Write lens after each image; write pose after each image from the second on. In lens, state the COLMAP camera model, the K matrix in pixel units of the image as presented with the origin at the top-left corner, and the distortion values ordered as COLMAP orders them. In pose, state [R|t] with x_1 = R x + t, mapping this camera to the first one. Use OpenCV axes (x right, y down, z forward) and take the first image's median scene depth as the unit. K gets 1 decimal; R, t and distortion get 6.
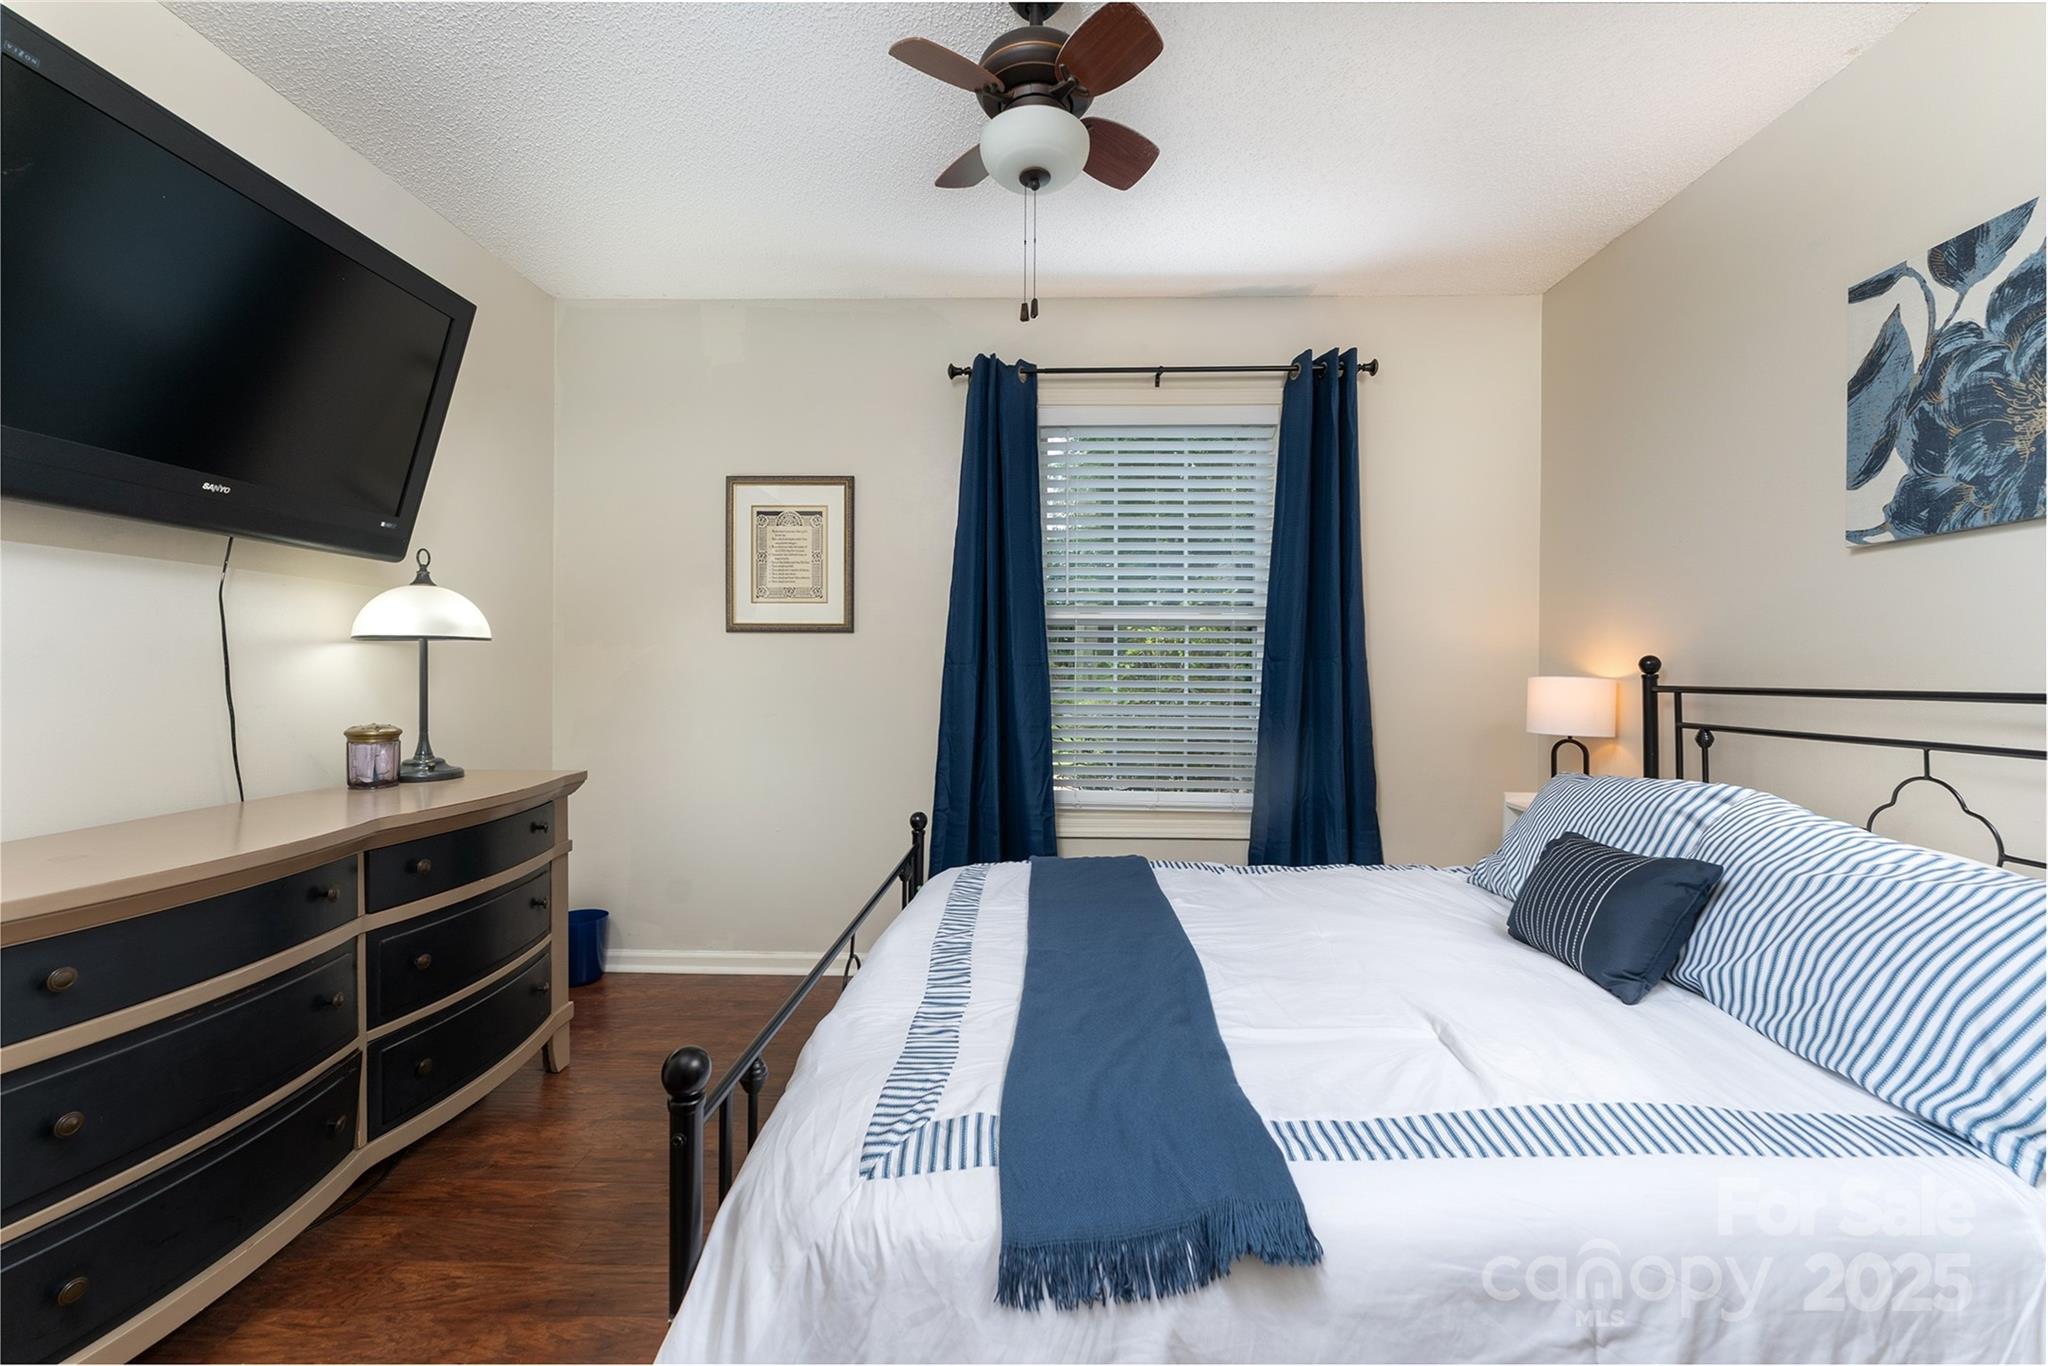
lens RADIAL K [[833.1, 0, 1025.5], [0, 833.1, 675.4], [0, 0, 1]] dist [0.000355, -0.000020]
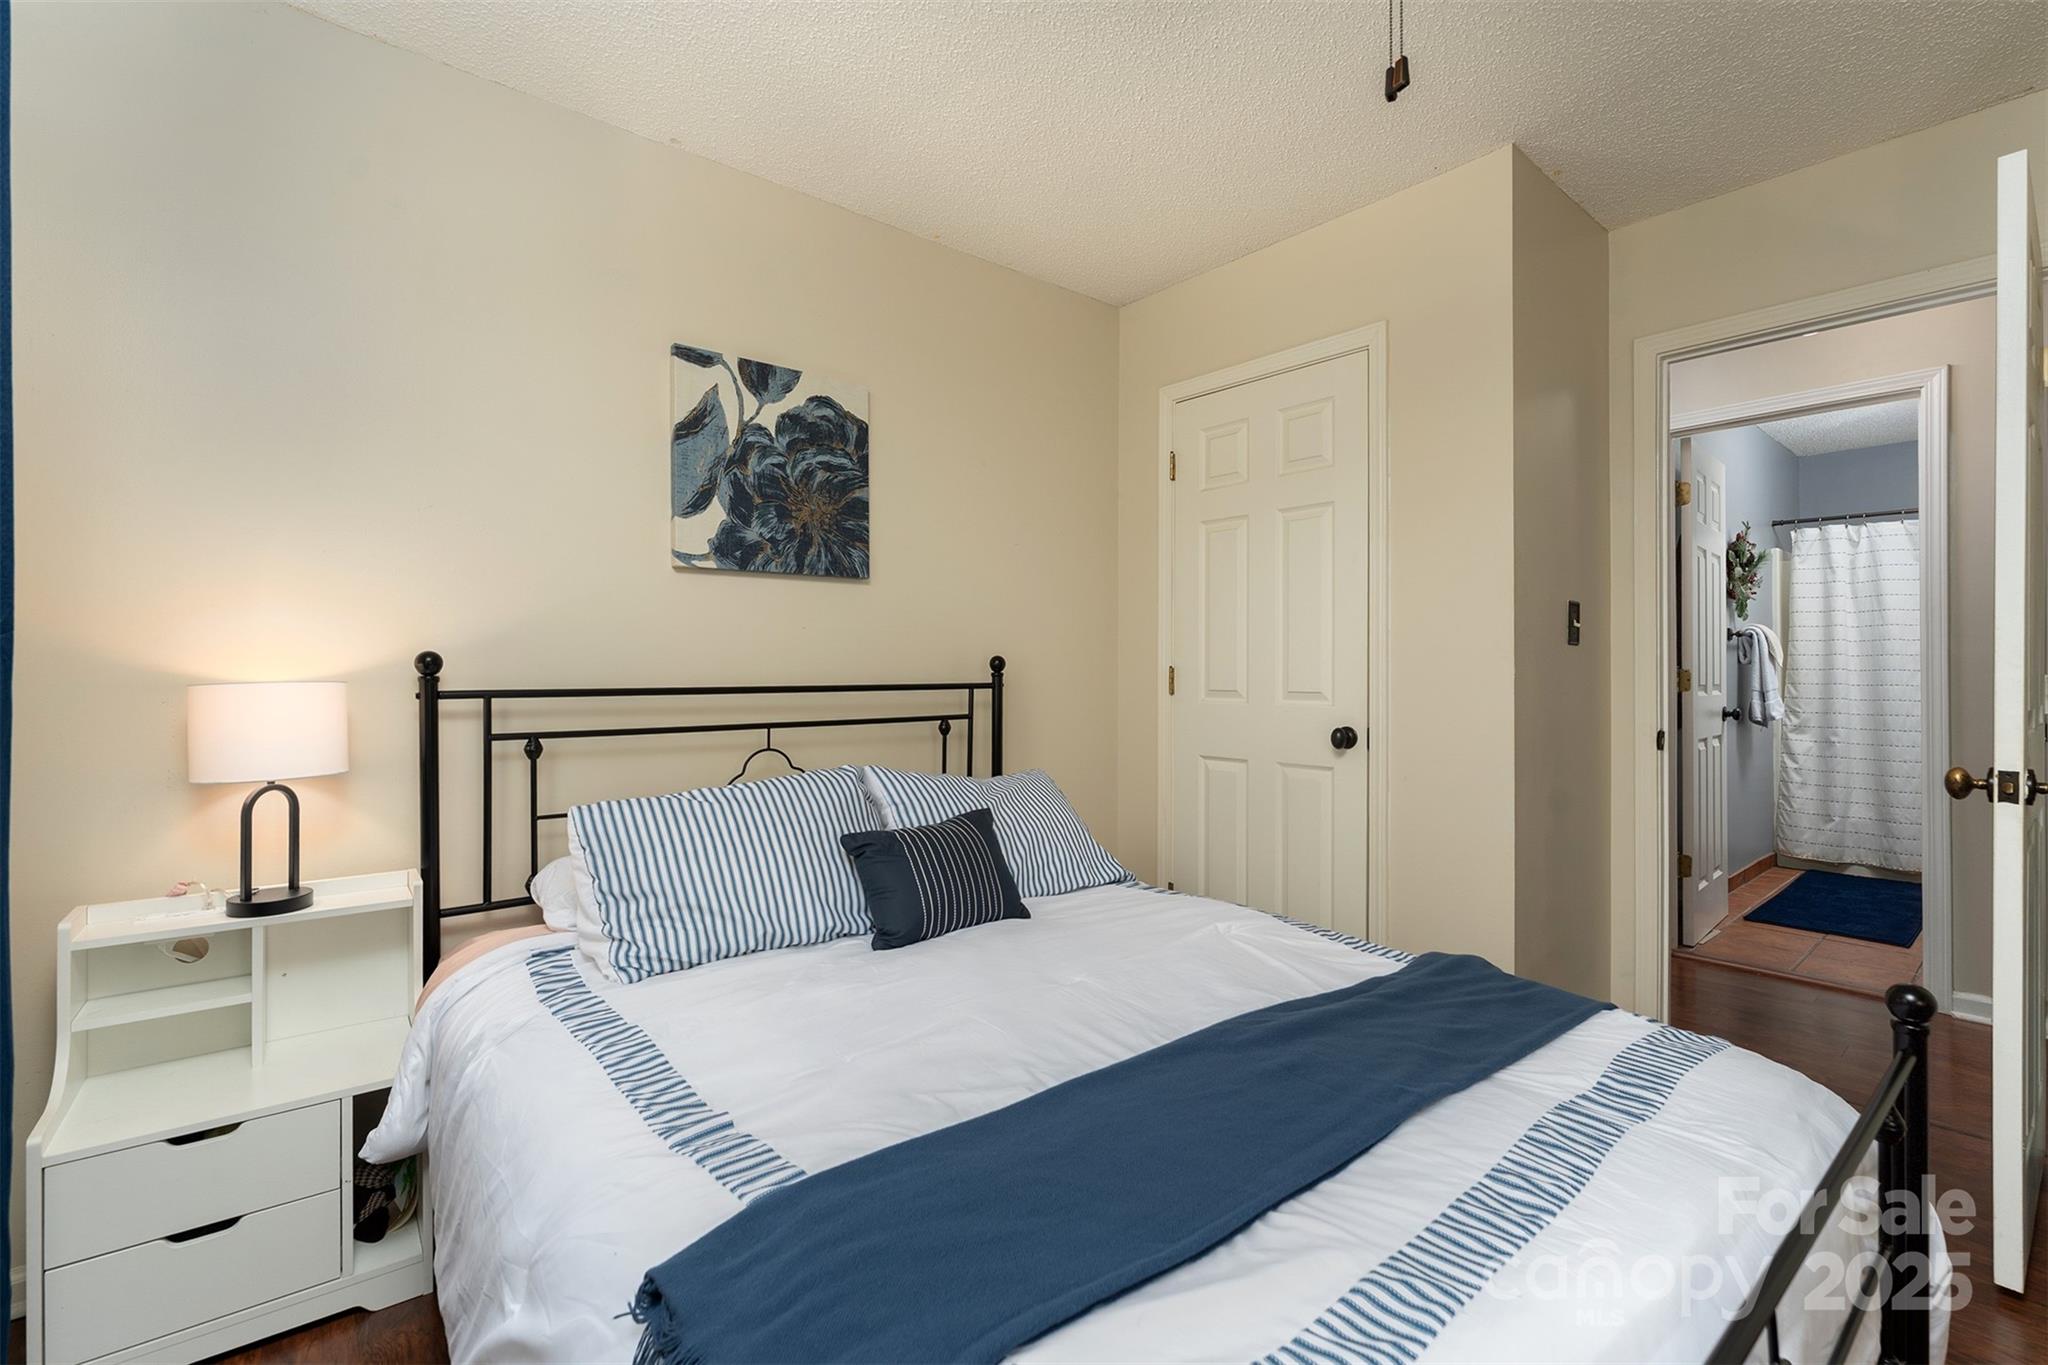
lens RADIAL K [[888.3, 0, 1022.2], [0, 888.3, 673.7], [0, 0, 1]] dist [-0.001115, -0.000027]
pose [[-0.649389, 0.005985, 0.760433, -0.298521], [0.008031, 0.999967, -0.001012, 0.002848], [-0.760414, 0.005450, -0.649416, 1.599895]]
